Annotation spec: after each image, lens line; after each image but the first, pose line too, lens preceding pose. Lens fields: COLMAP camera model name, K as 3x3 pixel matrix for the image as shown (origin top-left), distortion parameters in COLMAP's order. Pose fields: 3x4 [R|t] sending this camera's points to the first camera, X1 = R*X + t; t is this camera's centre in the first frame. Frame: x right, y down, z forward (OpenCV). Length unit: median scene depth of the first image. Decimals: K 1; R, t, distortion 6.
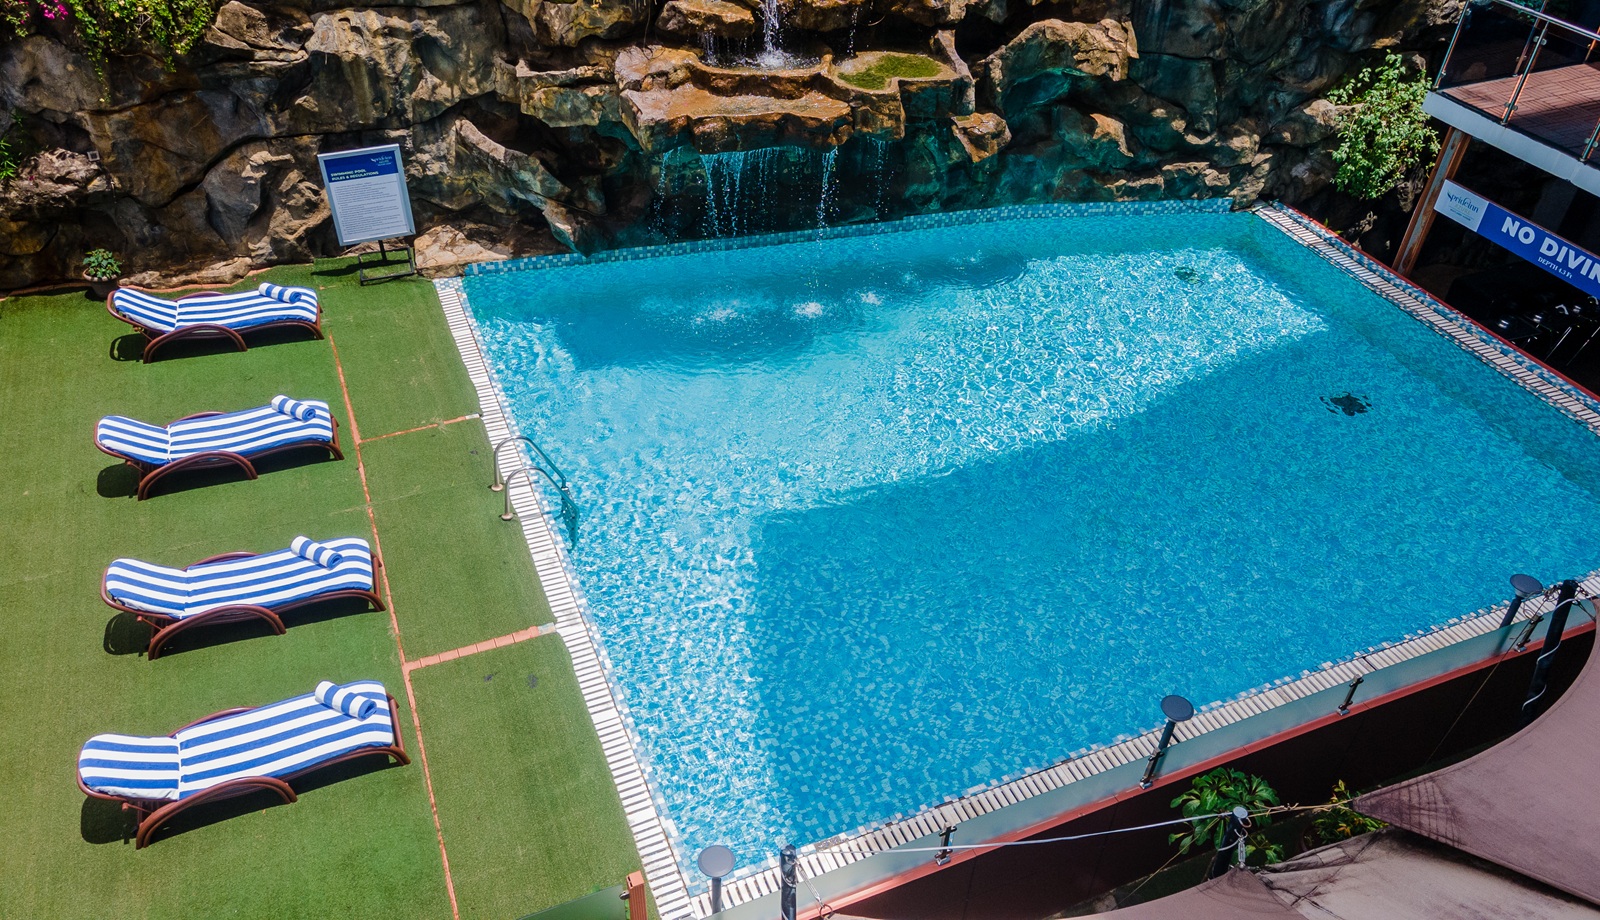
lens RADIAL K [[1256.8, 0, 800.0], [0, 1256.8, 460.0], [0, 0, 1]] dist [0.009631, 0.072823]
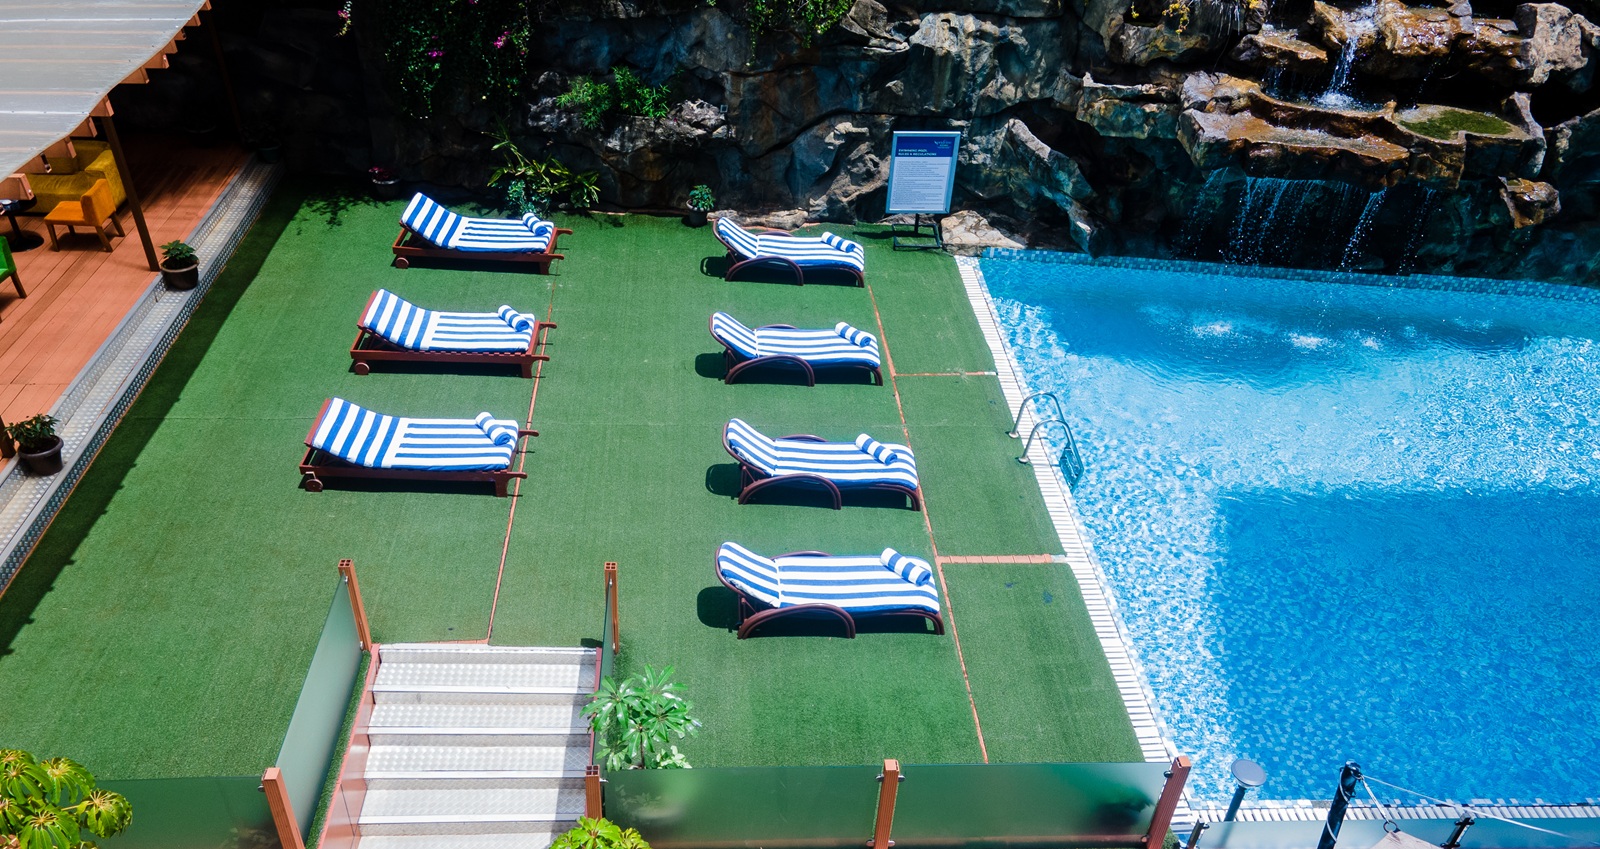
lens RADIAL K [[1230.7, 0, 800.0], [0, 1230.7, 424.5], [0, 0, 1]] dist [0.052255, -0.004009]
pose [[0.940913, 0.203341, -0.270806, -0.103969], [-0.217462, 0.975801, -0.022867, 0.066510], [0.259603, 0.080406, 0.962362, -0.092735]]
